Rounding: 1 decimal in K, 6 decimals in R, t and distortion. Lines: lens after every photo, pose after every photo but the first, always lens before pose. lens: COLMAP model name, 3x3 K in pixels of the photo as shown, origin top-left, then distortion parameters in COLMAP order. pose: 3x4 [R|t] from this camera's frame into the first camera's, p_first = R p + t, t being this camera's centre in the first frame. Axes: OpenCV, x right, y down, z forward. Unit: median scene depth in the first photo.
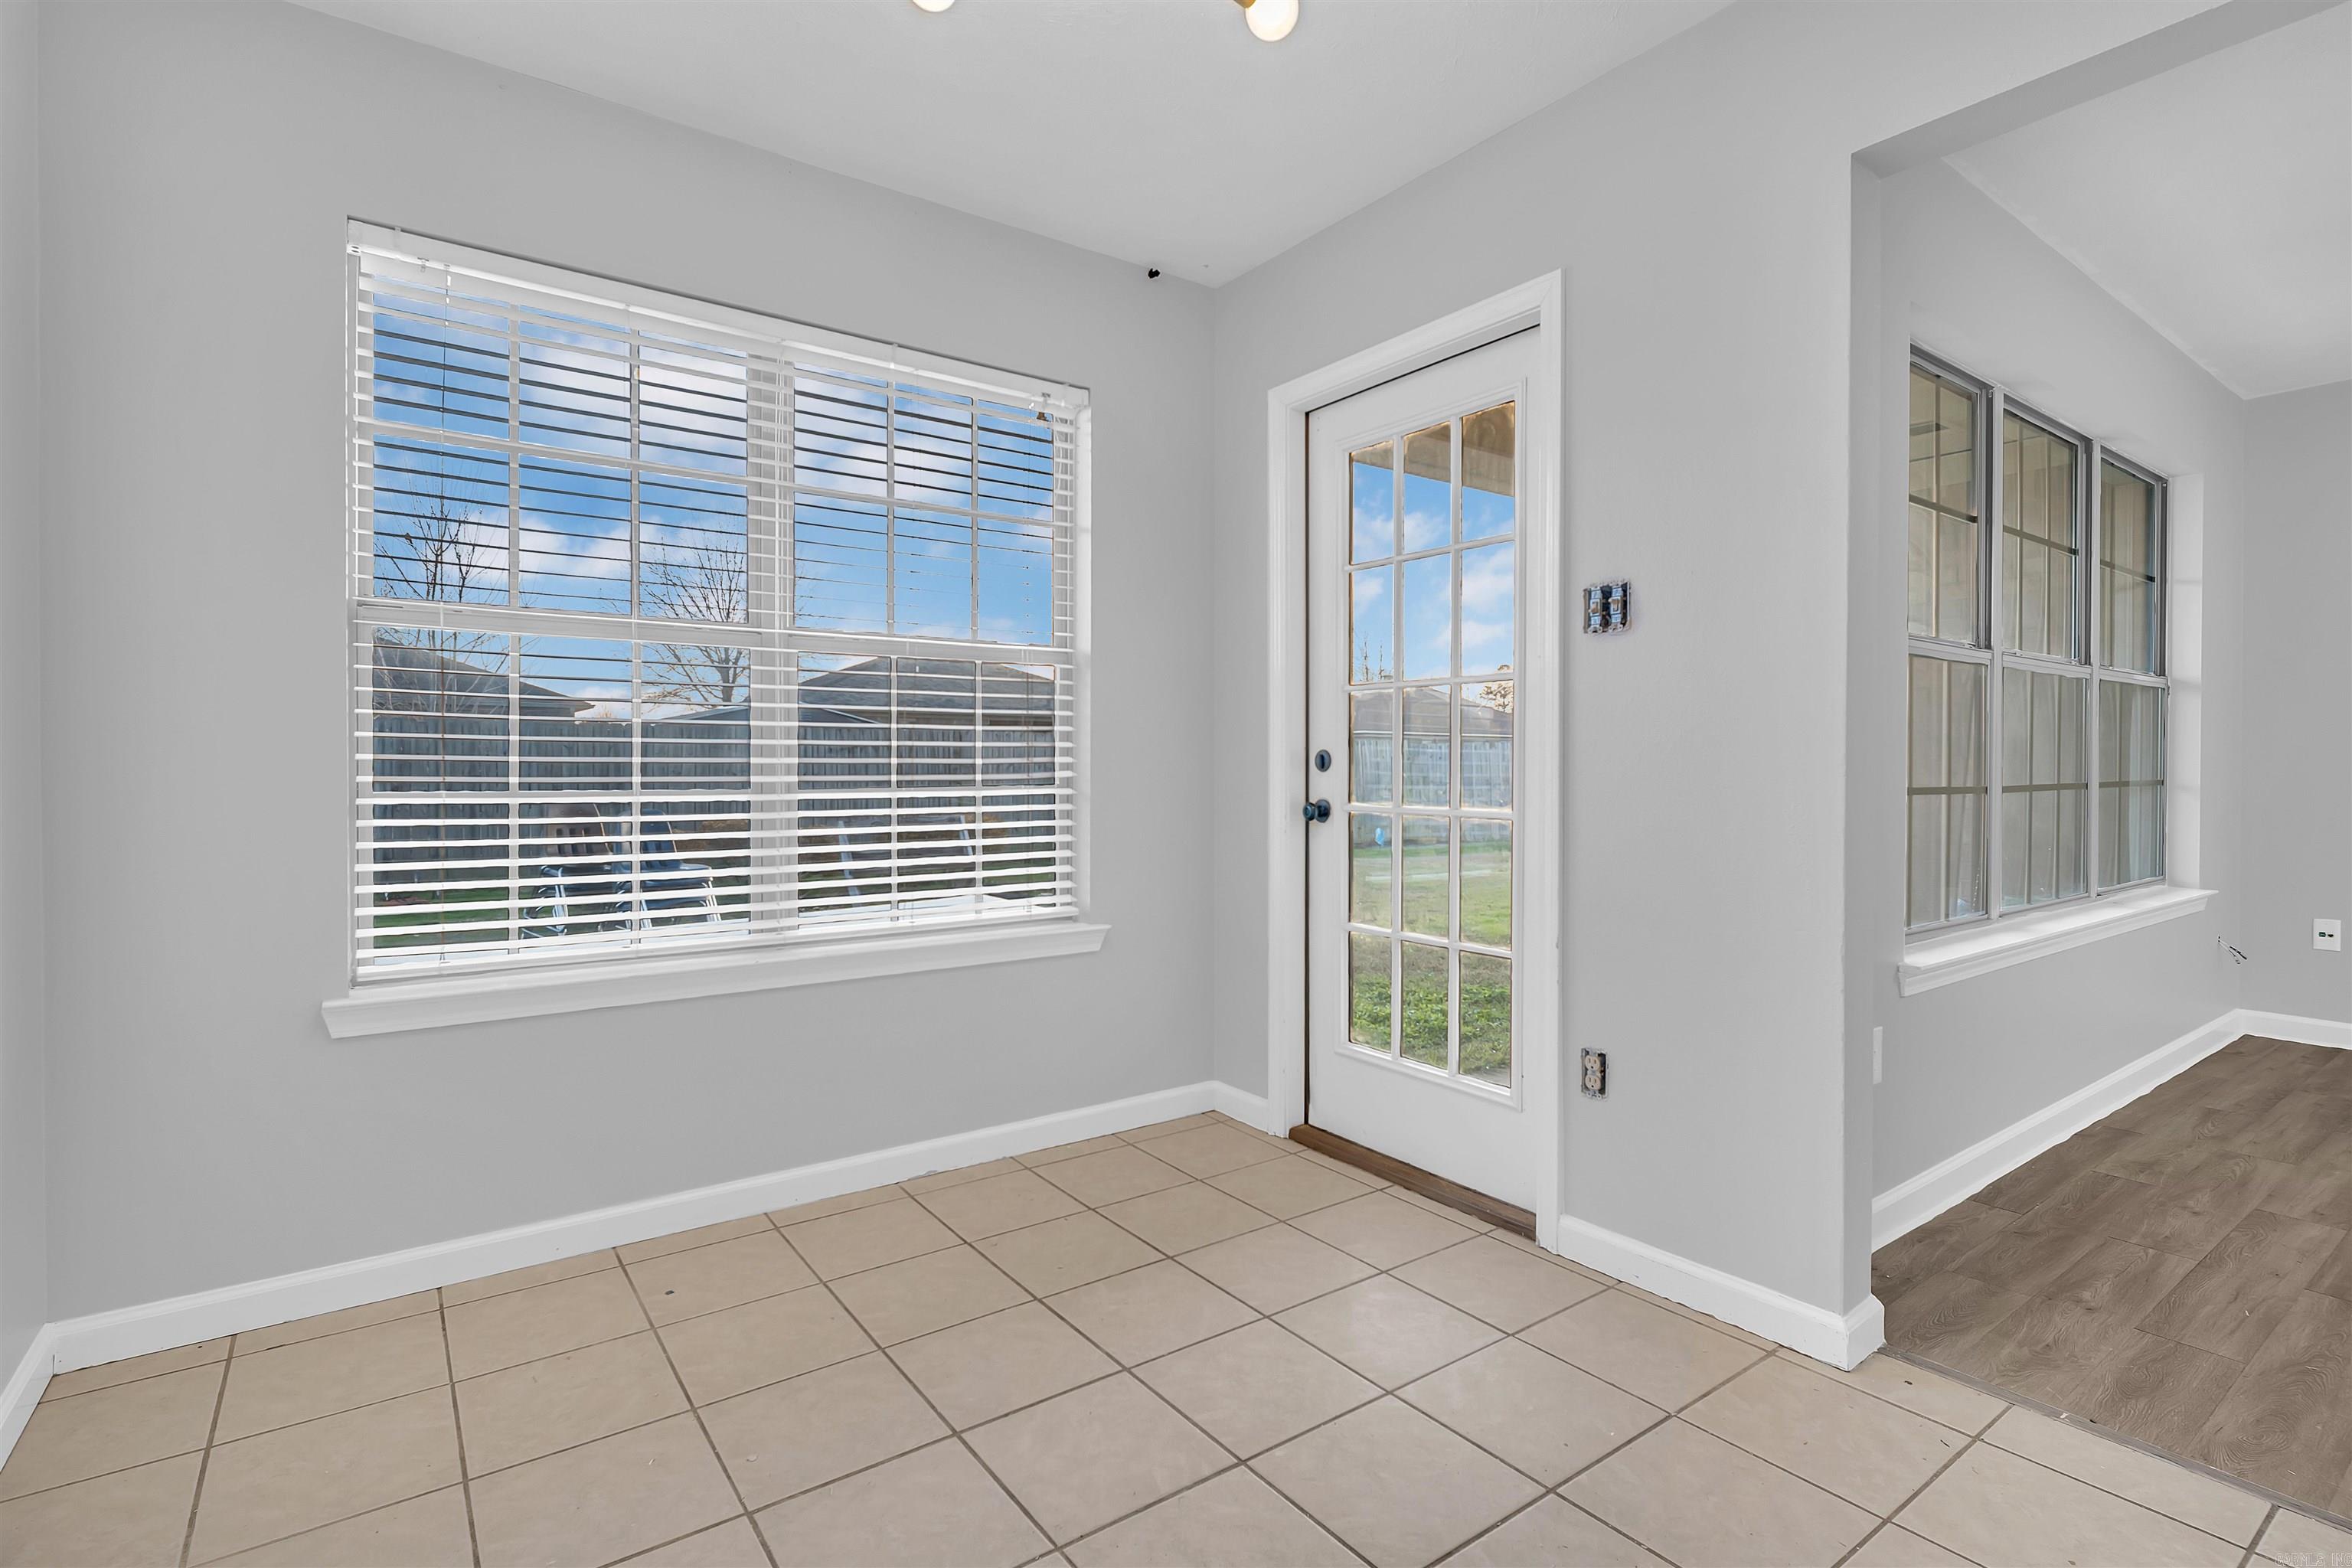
lens RADIAL K [[1116.6, 0, 1190.3], [0, 1116.6, 773.4], [0, 0, 1]] dist [0.001456, -0.008118]
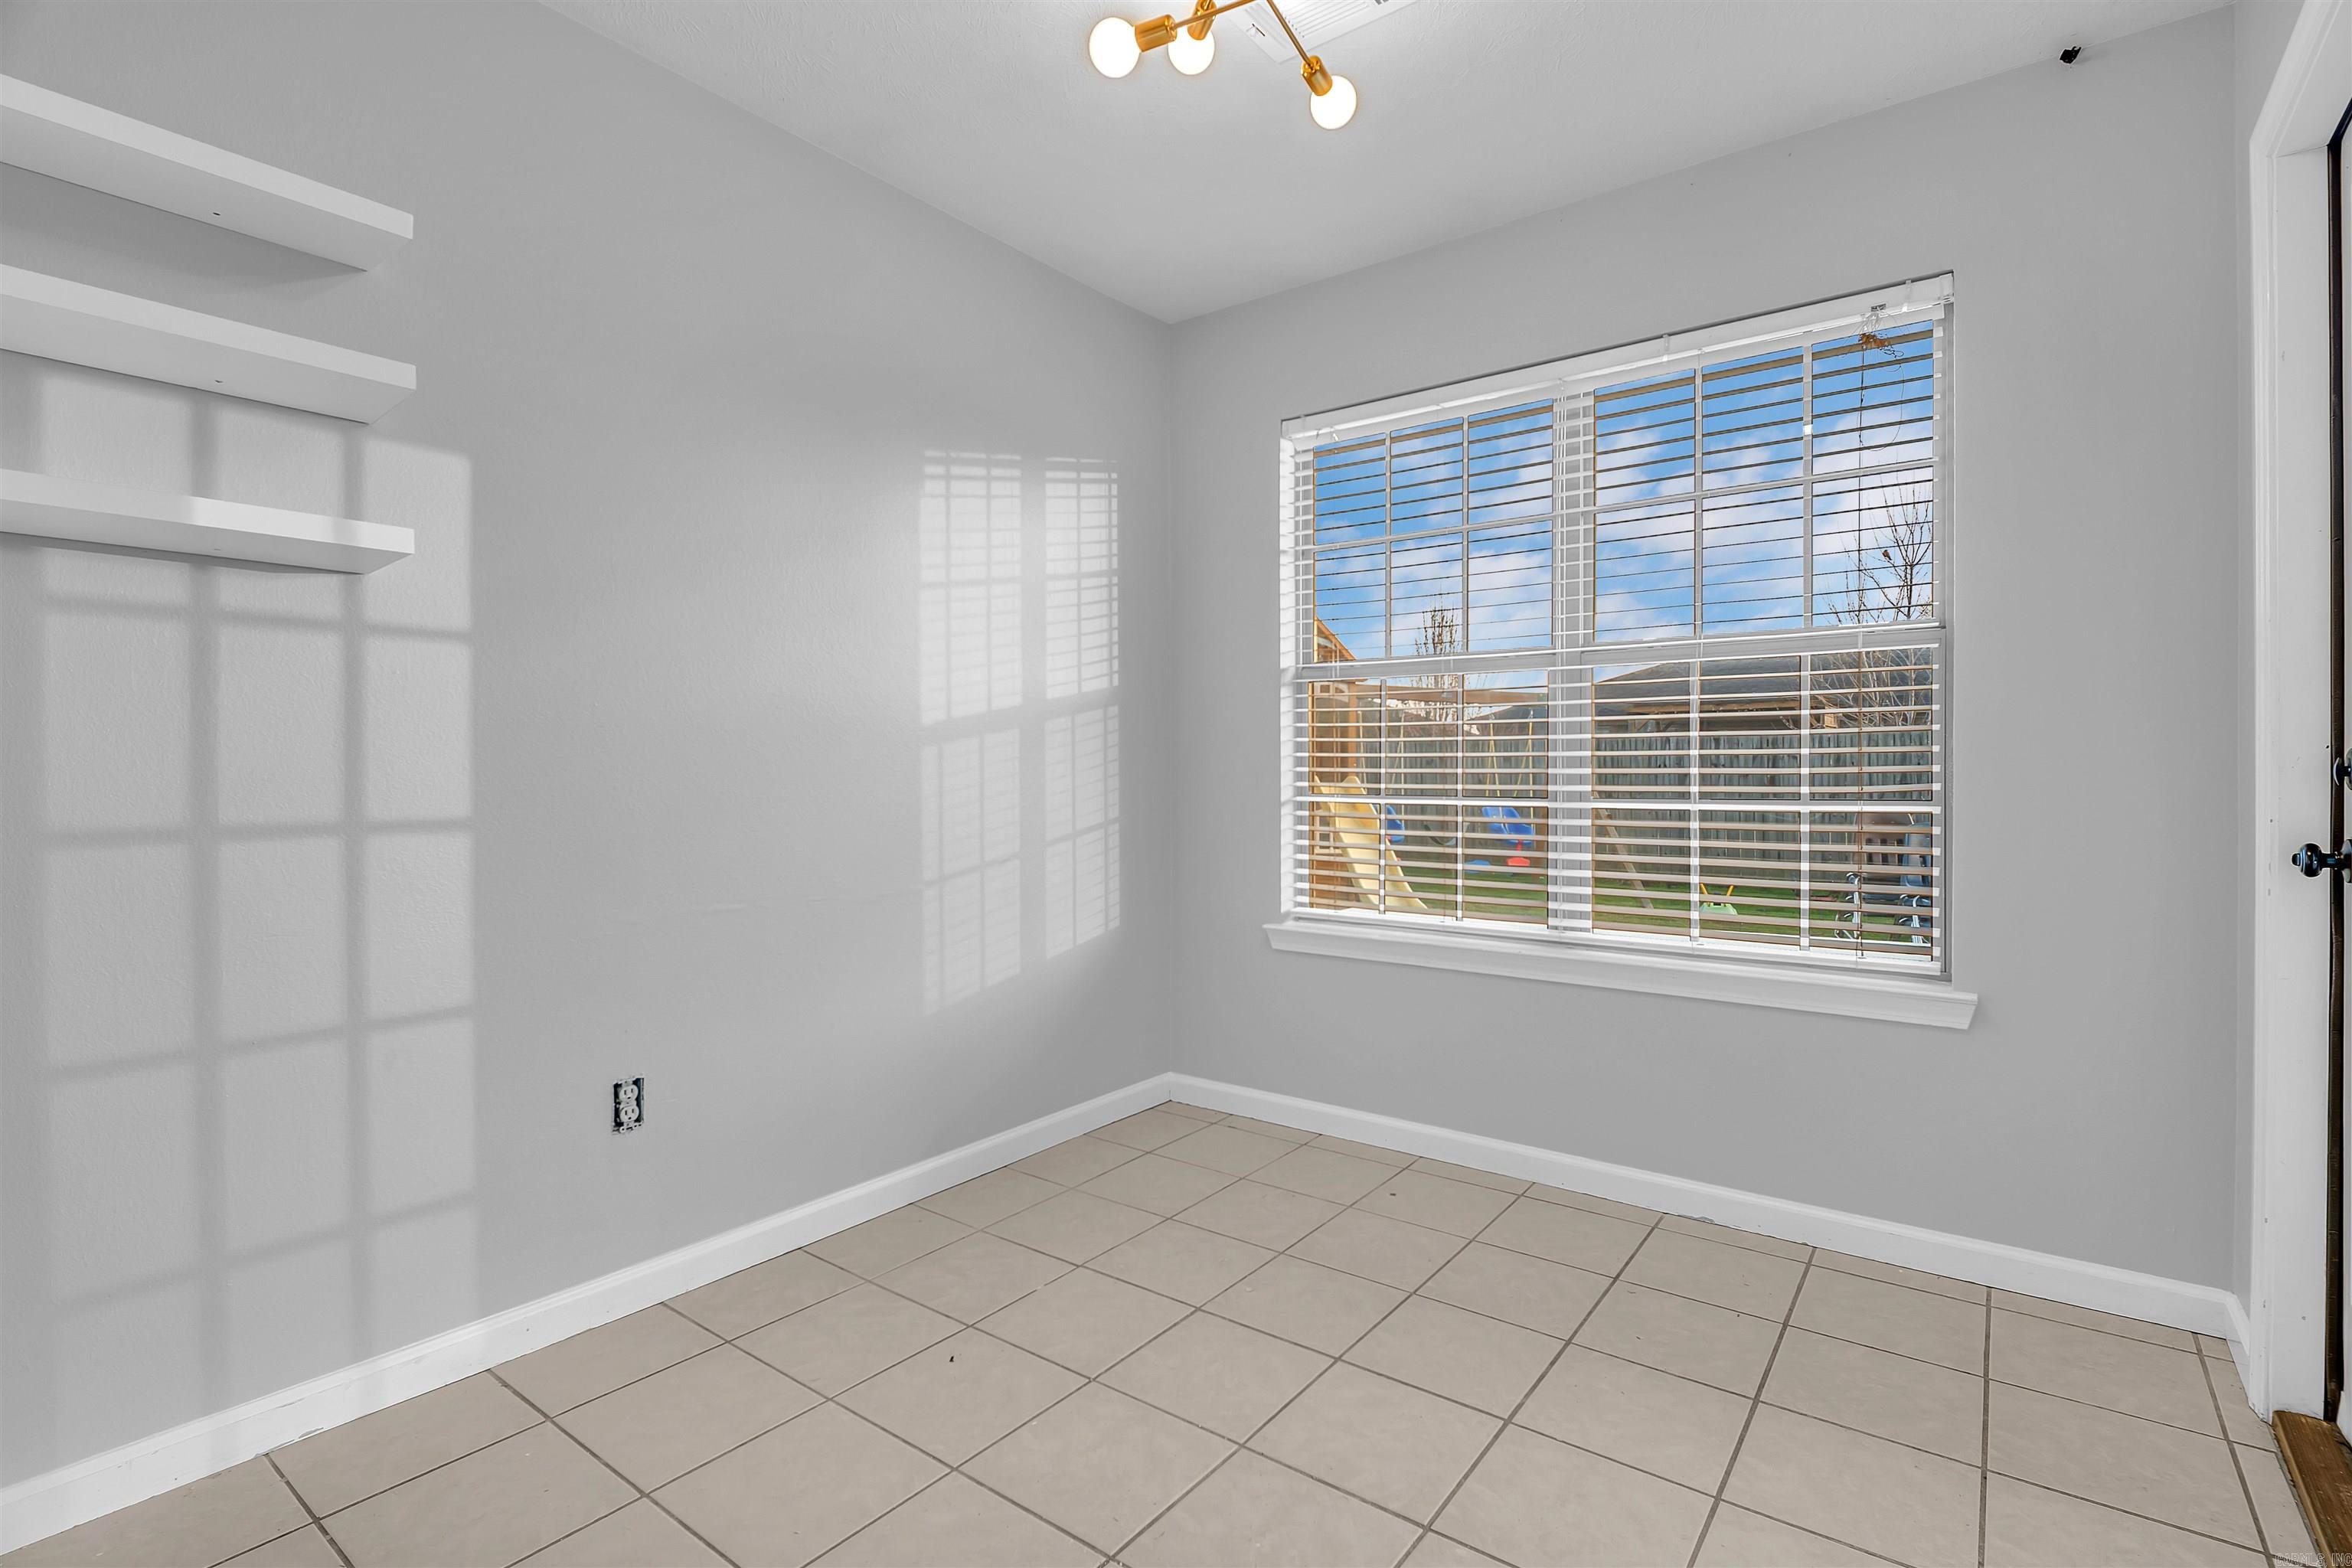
lens RADIAL K [[1099.0, 0, 1150.2], [0, 1099.0, 768.9], [0, 0, 1]] dist [0.003790, -0.006704]
pose [[0.260659, -0.006550, -0.965409, 0.507395], [-0.006263, 0.999944, -0.008475, -0.002089], [0.965411, 0.008256, 0.260603, 0.312426]]
